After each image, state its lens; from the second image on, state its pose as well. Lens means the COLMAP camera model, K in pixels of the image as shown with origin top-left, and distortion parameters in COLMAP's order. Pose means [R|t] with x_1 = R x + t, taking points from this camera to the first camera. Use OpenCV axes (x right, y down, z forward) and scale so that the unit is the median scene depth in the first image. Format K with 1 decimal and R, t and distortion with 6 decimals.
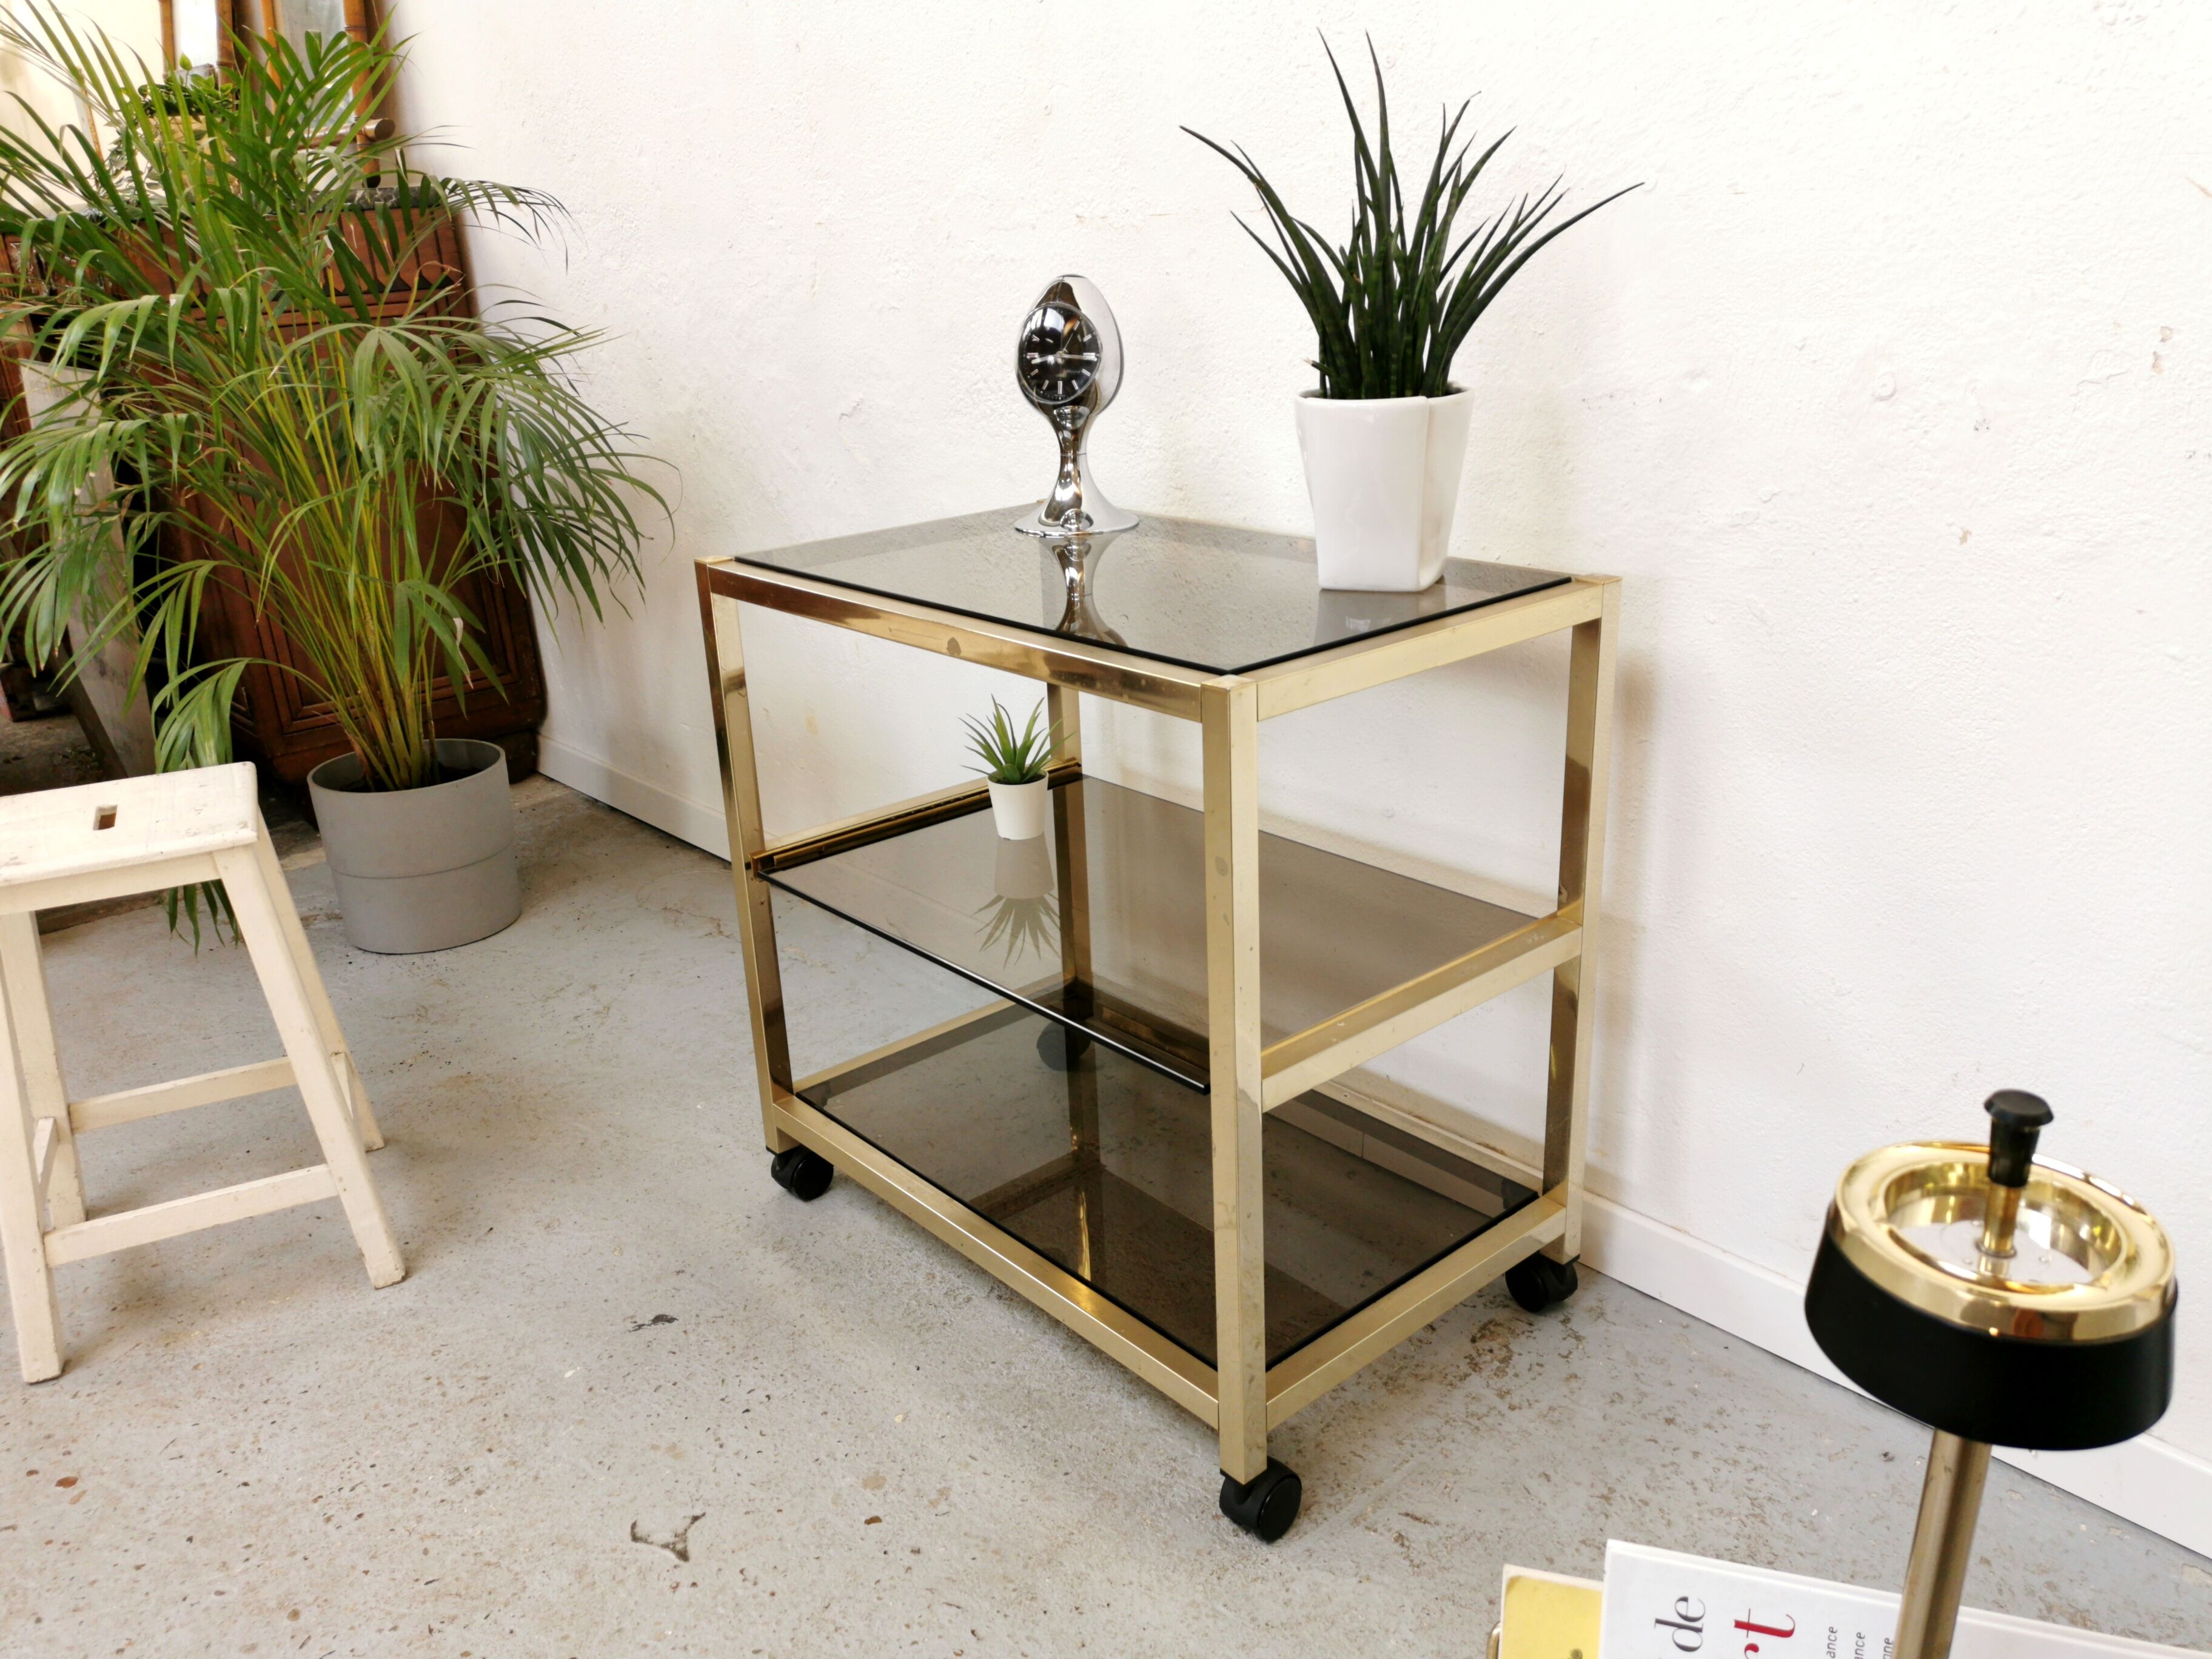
lens RADIAL K [[1692.1, 0, 1105.6], [0, 1692.1, 840.9], [0, 0, 1]] dist [0.083220, -0.098555]
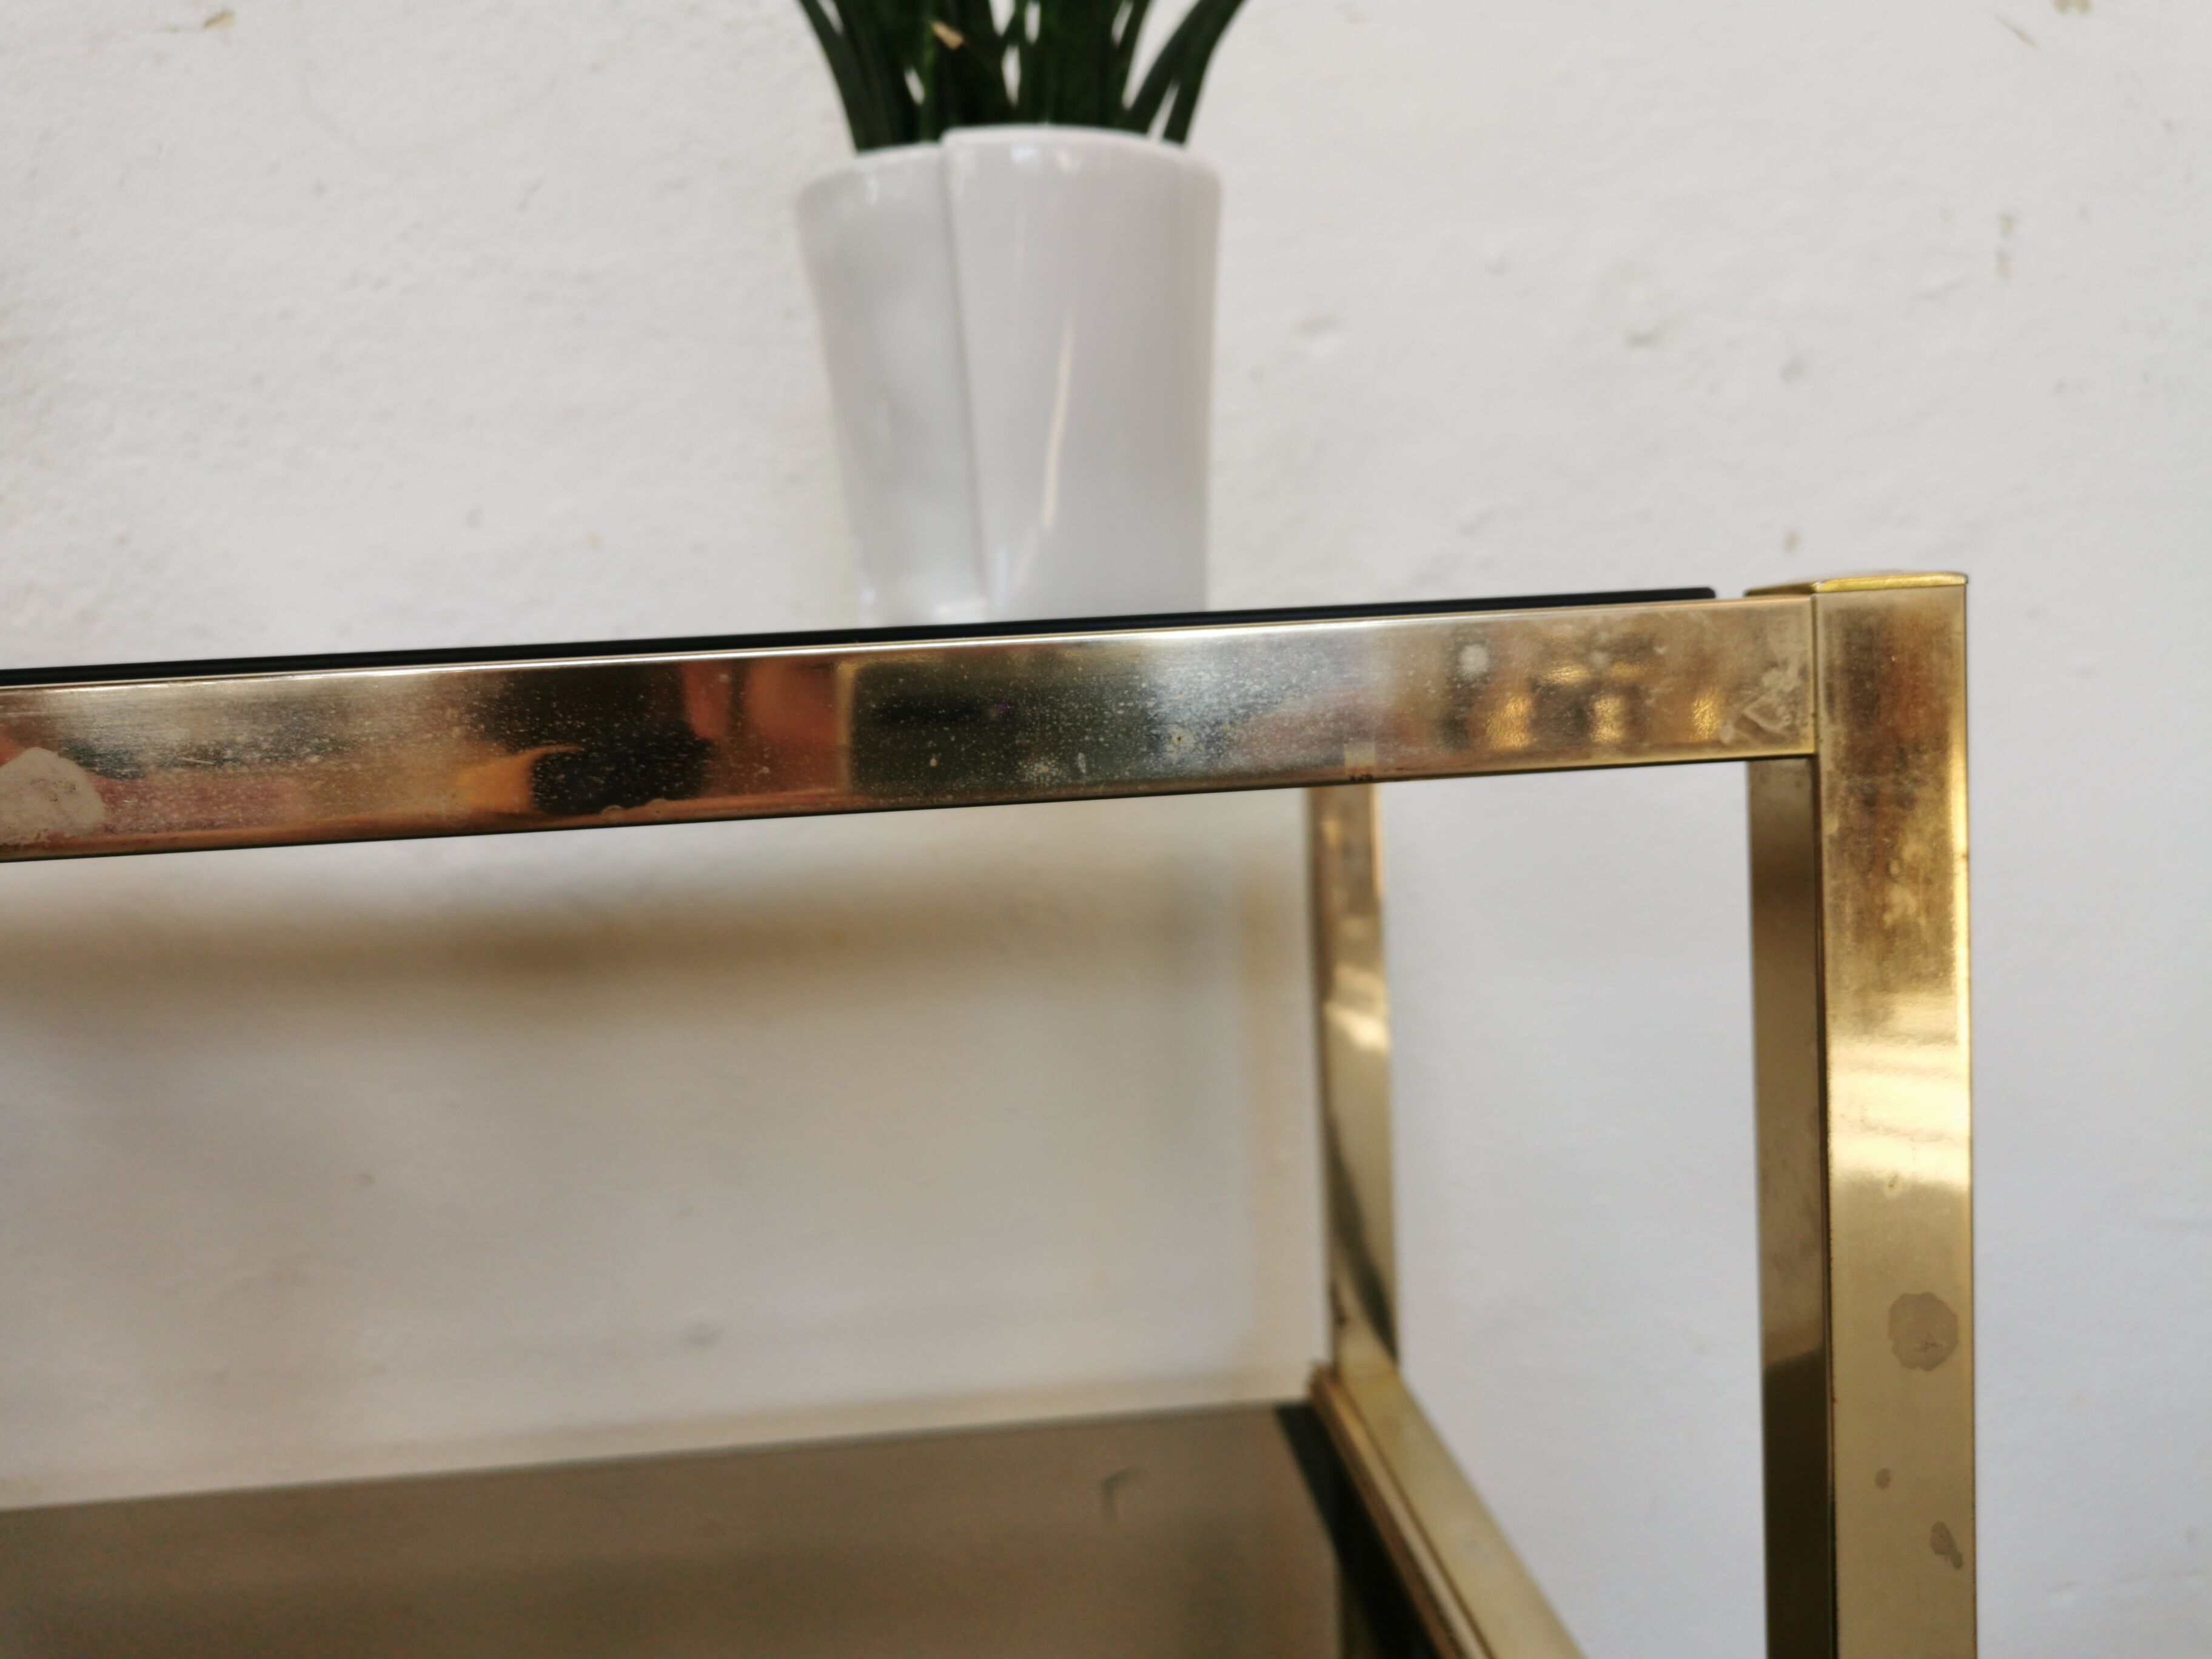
lens RADIAL K [[1714.8, 0, 1103.1], [0, 1714.8, 833.0], [0, 0, 1]] dist [0.057135, -0.059883]
pose [[0.597536, -0.053168, 0.800078, -0.144856], [0.303329, 0.938638, -0.164165, -0.036691], [-0.742255, 0.340782, 0.576997, 0.682380]]
